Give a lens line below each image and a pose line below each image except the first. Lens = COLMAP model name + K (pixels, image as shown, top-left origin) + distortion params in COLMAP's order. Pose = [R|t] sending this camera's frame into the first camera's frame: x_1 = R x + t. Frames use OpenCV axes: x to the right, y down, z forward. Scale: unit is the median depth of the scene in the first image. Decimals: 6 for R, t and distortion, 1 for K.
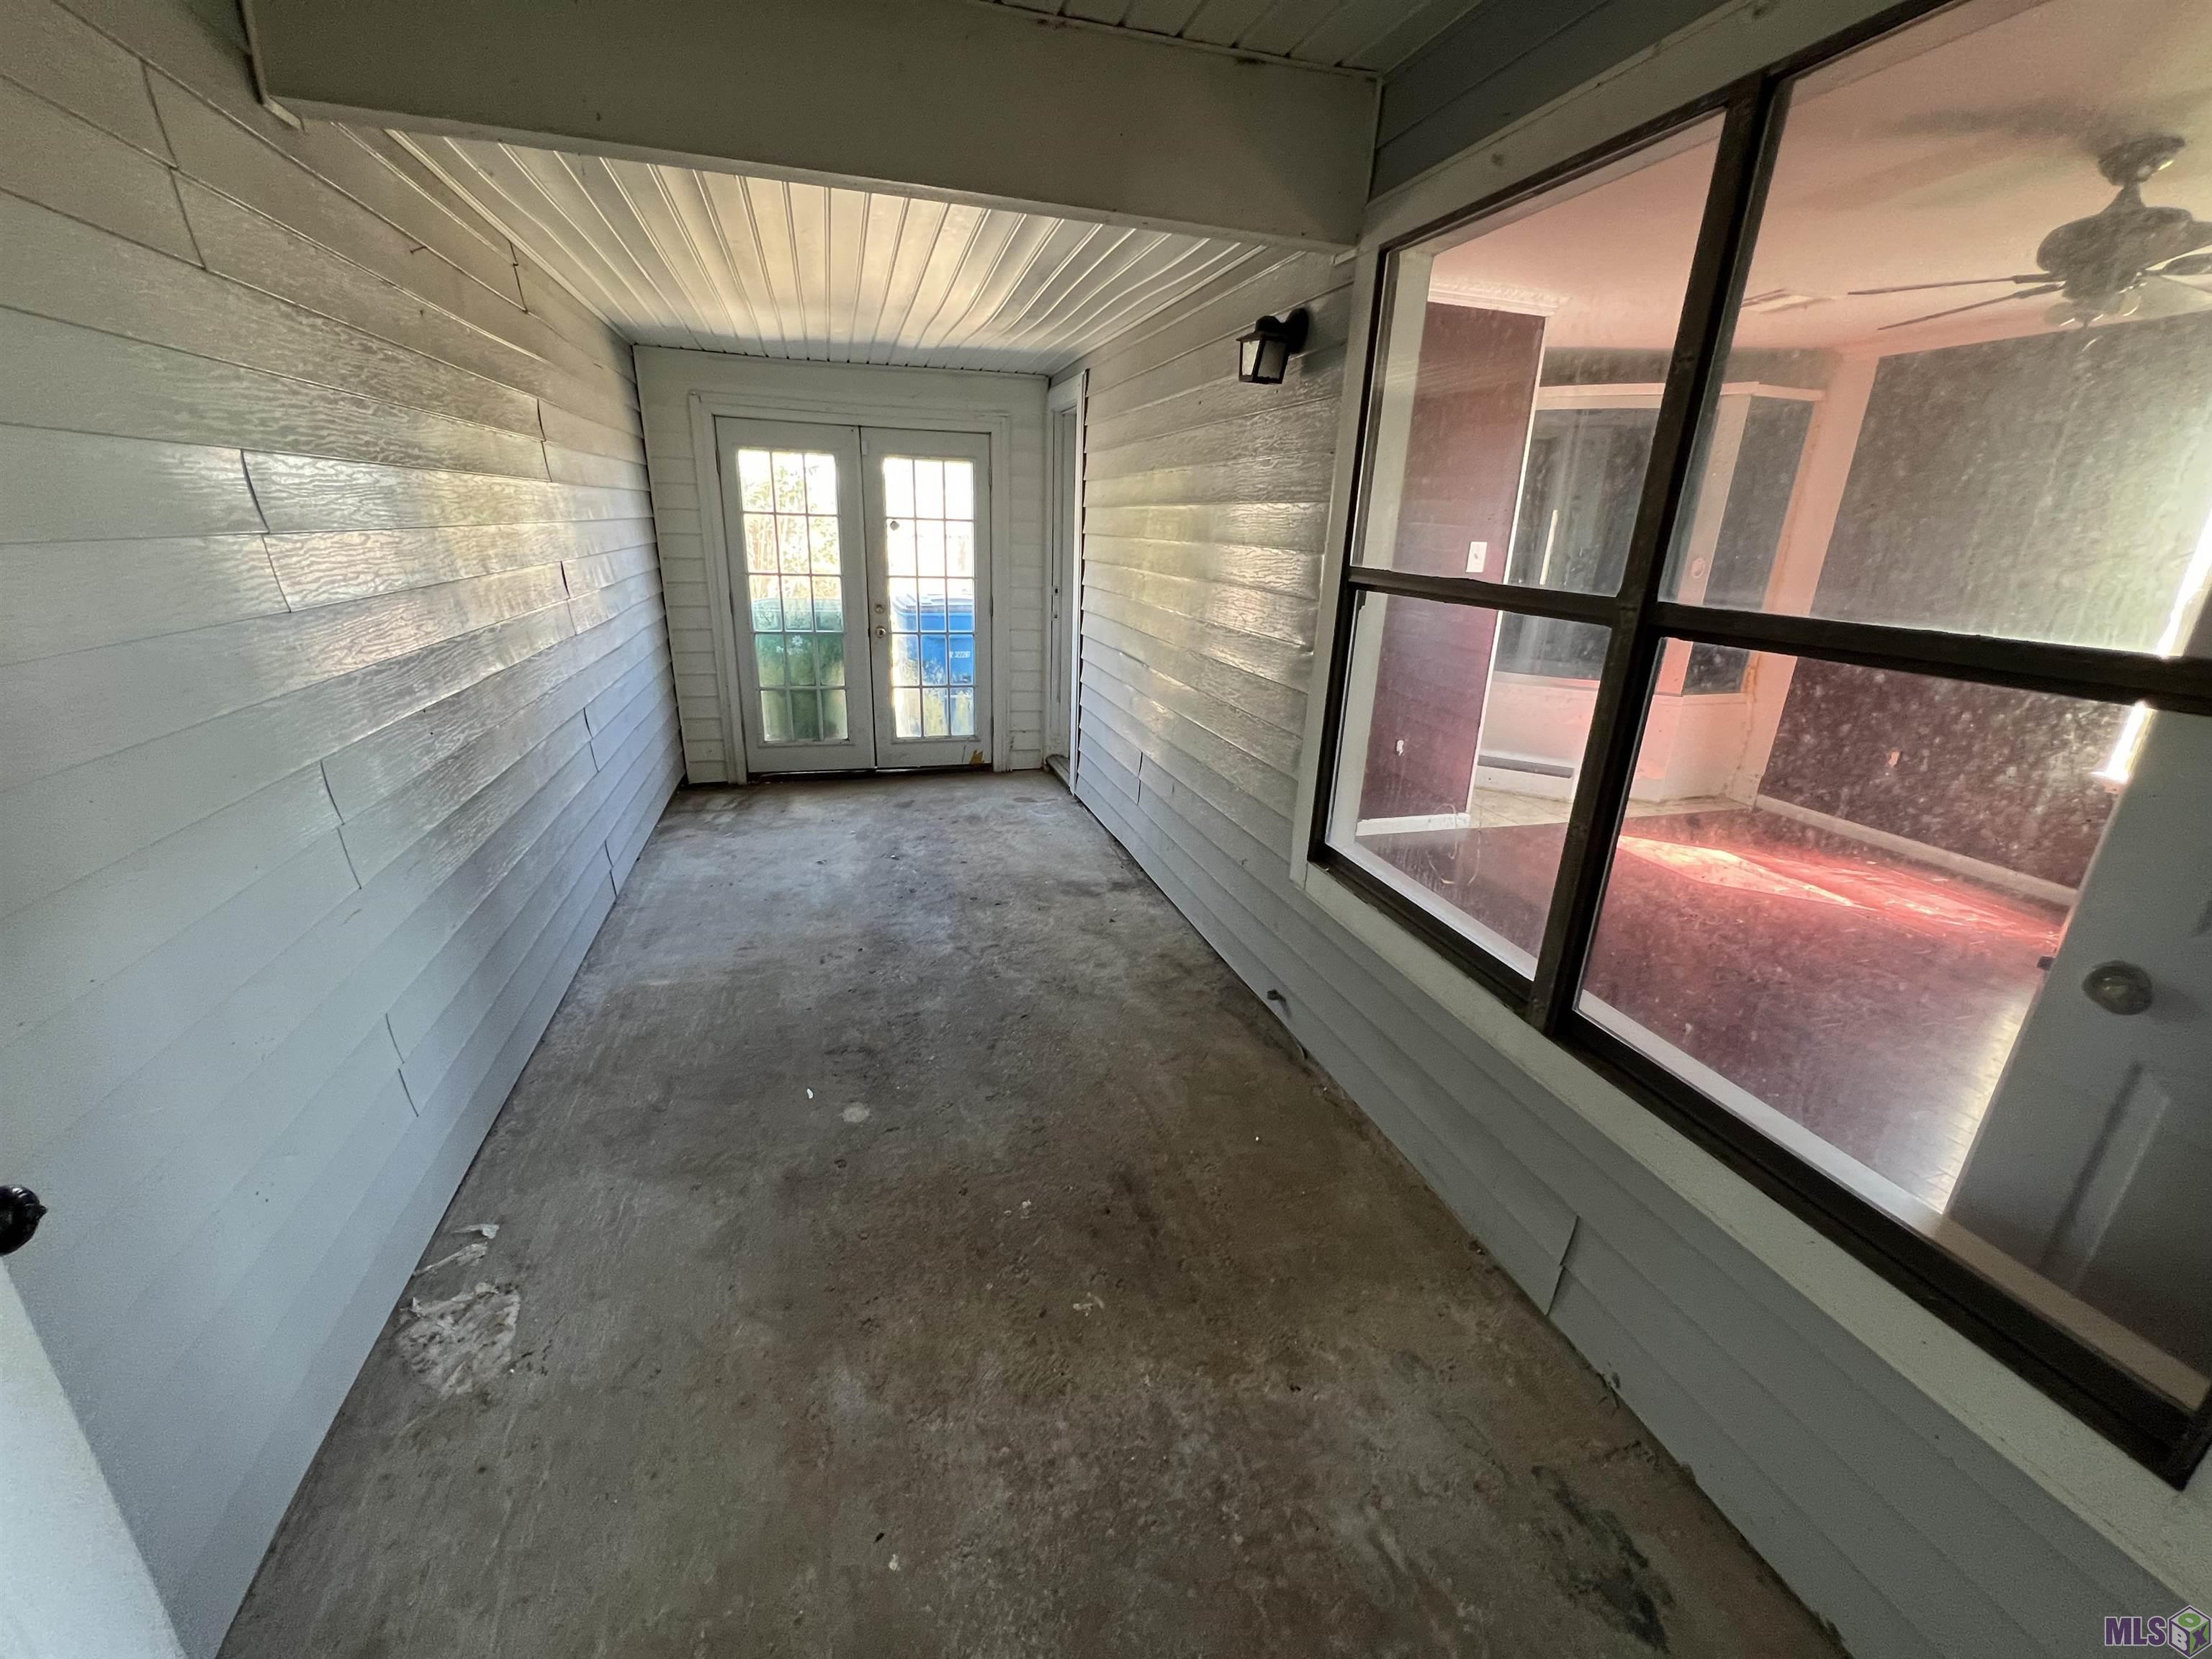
lens RADIAL K [[886.4, 0, 1103.7], [0, 886.4, 820.6], [0, 0, 1]] dist [-0.004862, 0.000078]
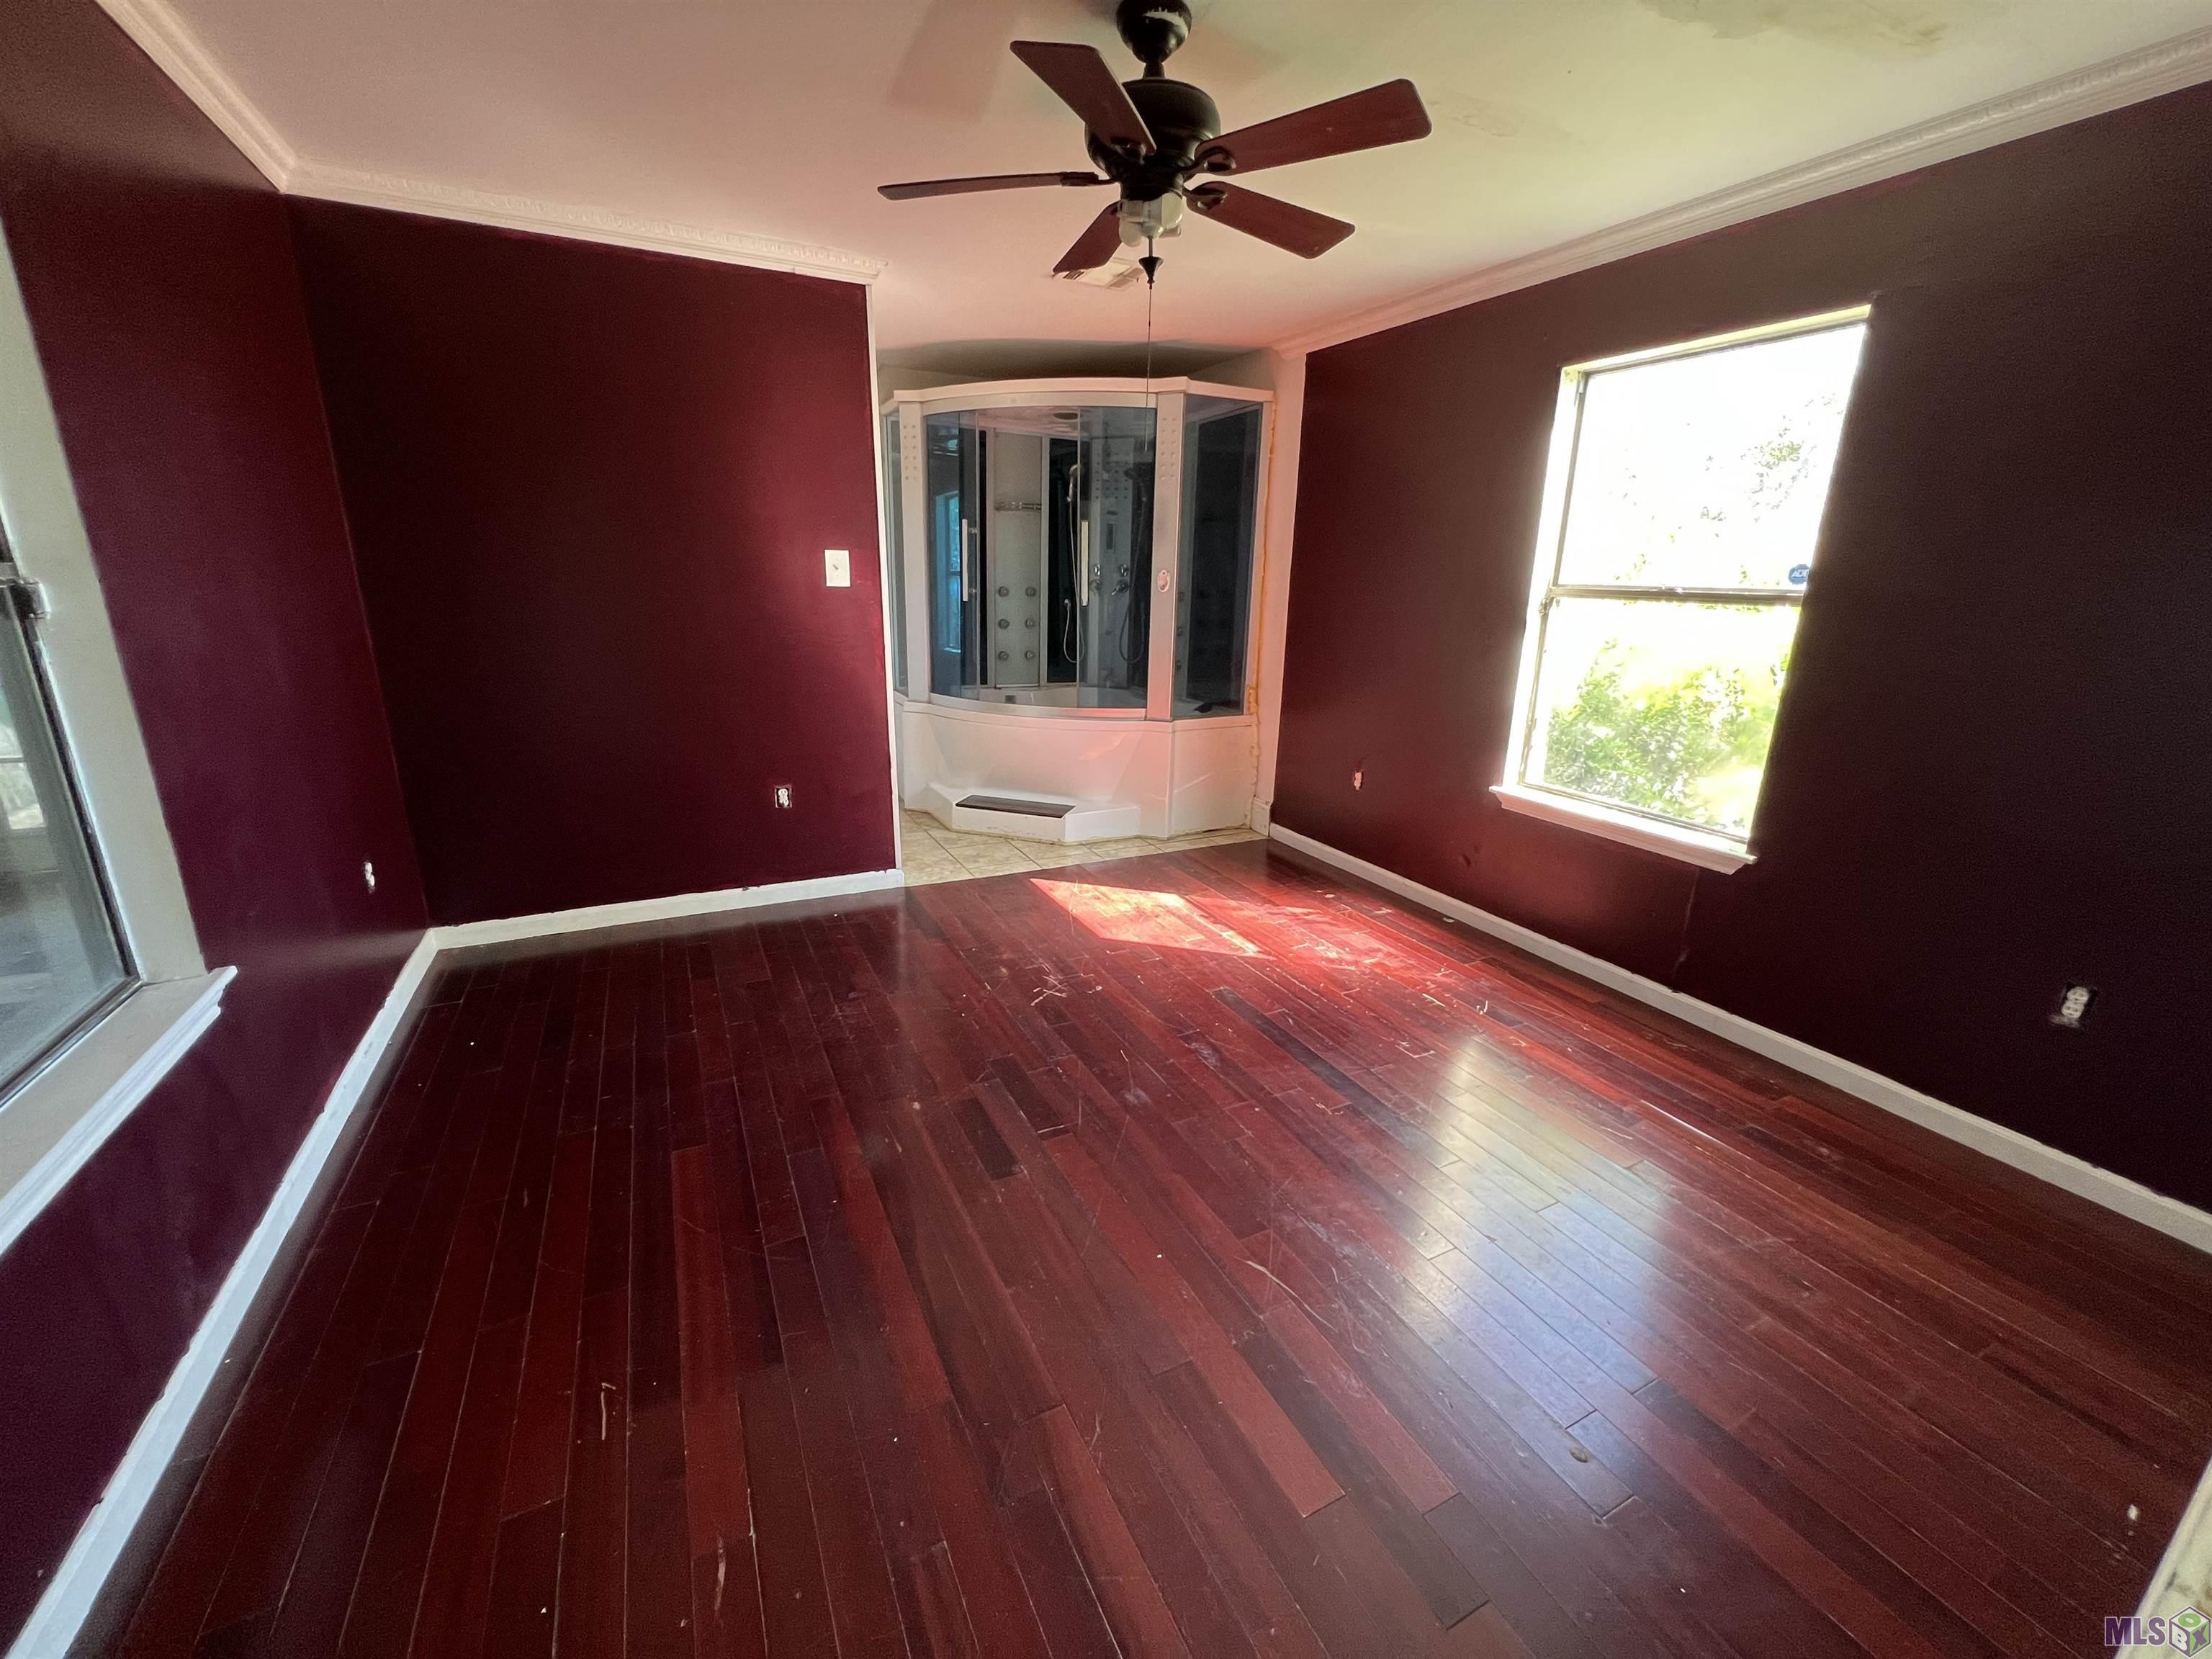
lens RADIAL K [[886.4, 0, 1103.7], [0, 886.4, 820.6], [0, 0, 1]] dist [-0.004862, 0.000078]
pose [[0.984989, -0.059048, 0.162204, 0.517451], [0.066304, 0.997010, -0.039687, -0.009463], [-0.159376, 0.049846, 0.985959, 0.143172]]
